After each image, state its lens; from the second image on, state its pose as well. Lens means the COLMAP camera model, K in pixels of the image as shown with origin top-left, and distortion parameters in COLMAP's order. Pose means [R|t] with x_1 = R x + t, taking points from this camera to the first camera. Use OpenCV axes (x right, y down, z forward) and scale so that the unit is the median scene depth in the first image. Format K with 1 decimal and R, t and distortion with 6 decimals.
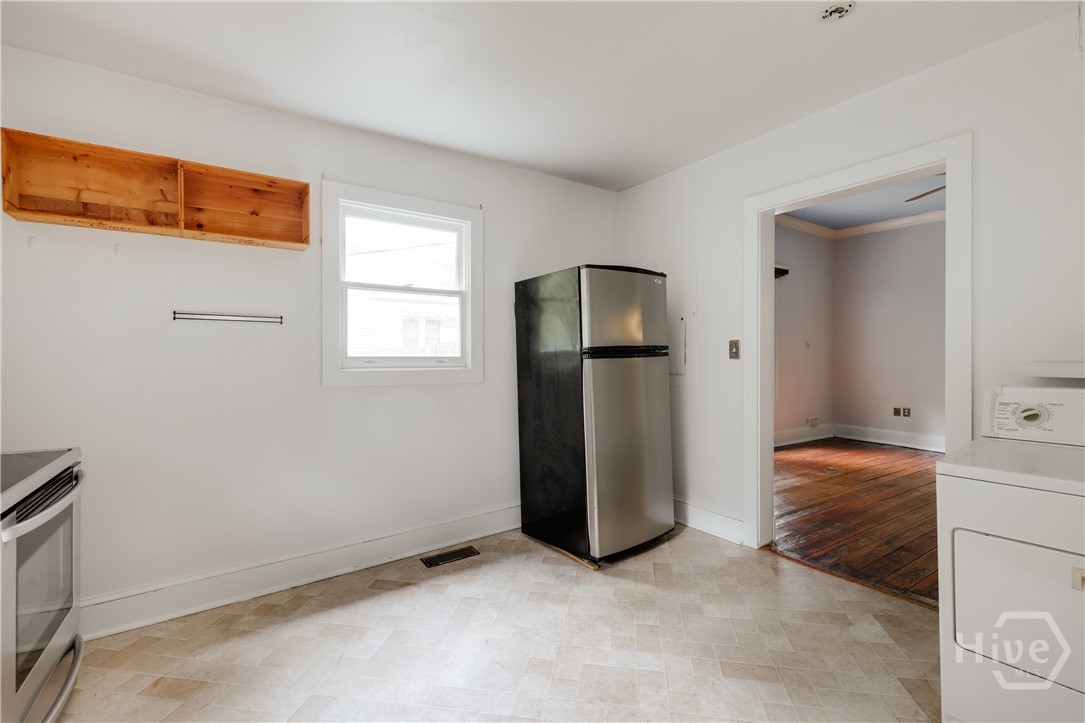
lens RADIAL K [[489.5, 0, 549.1], [0, 489.5, 365.1], [0, 0, 1]] dist [0.000991, 0.000147]
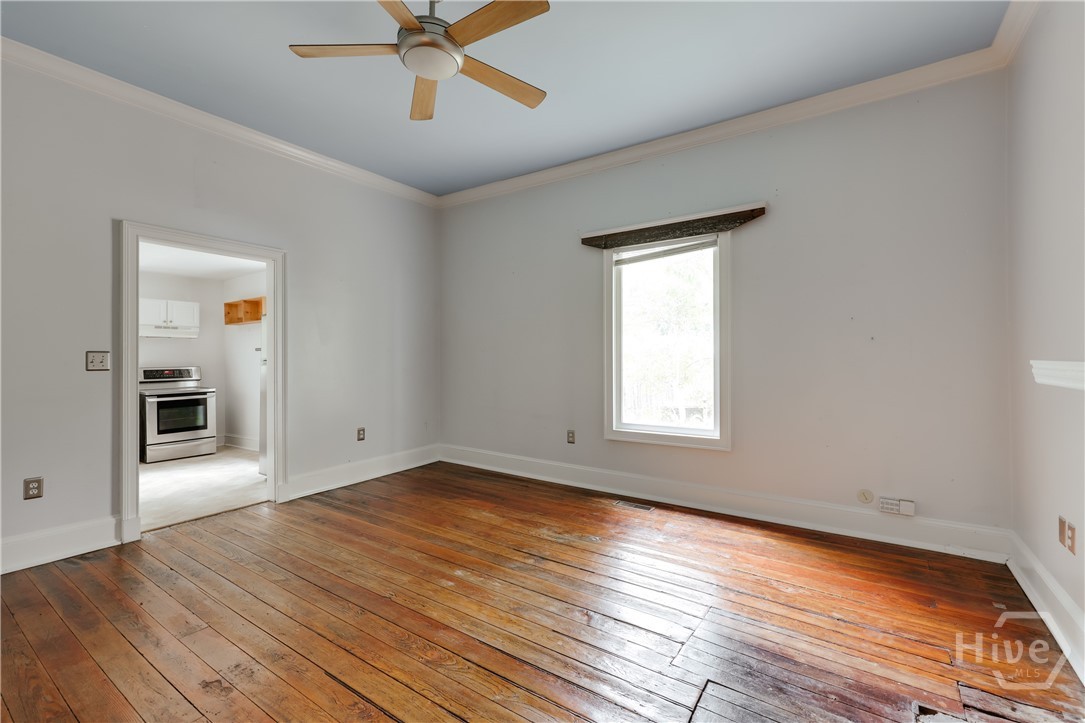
lens RADIAL K [[471.5, 0, 542.5], [0, 471.5, 361.5], [0, 0, 1]] dist [-0.000070, 0.000207]
pose [[0.355886, 0.004858, -0.934517, 0.888577], [-0.008946, 0.999958, 0.001792, -0.016411], [0.934486, 0.007722, 0.355915, 0.566054]]
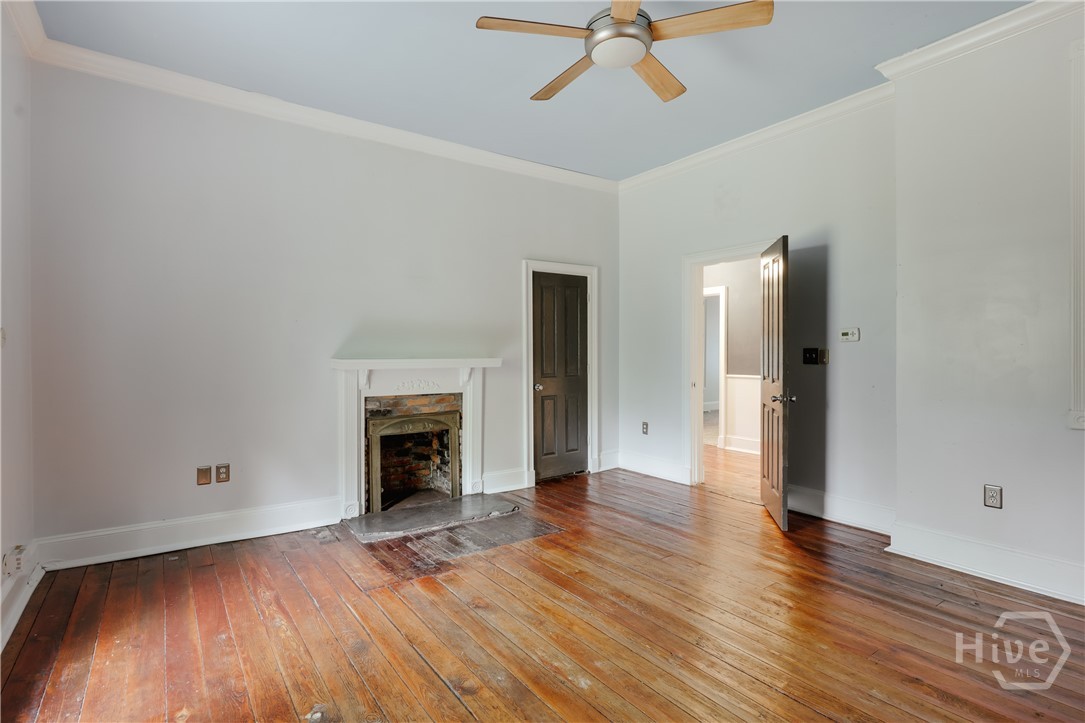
lens RADIAL K [[535.6, 0, 553.8], [0, 535.6, 357.8], [0, 0, 1]] dist [-0.000670, -0.000020]
pose [[-0.032812, -0.010115, 0.999410, 0.167891], [0.015192, 0.999828, 0.010618, -0.022930], [-0.999346, 0.015531, -0.032653, 0.671094]]
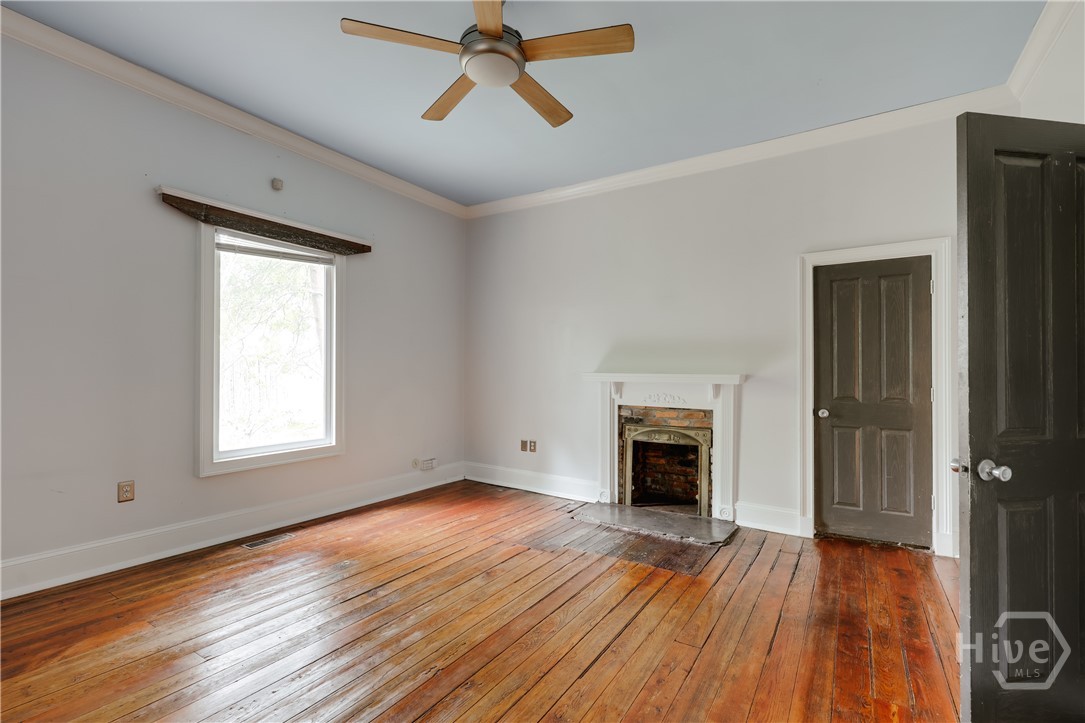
lens RADIAL K [[489.5, 0, 549.1], [0, 489.5, 365.1], [0, 0, 1]] dist [0.000991, 0.000147]
pose [[0.918043, 0.011987, 0.396300, 0.442821], [-0.002135, 0.999678, -0.025291, -0.011986], [-0.396475, 0.022373, 0.917773, 0.276143]]
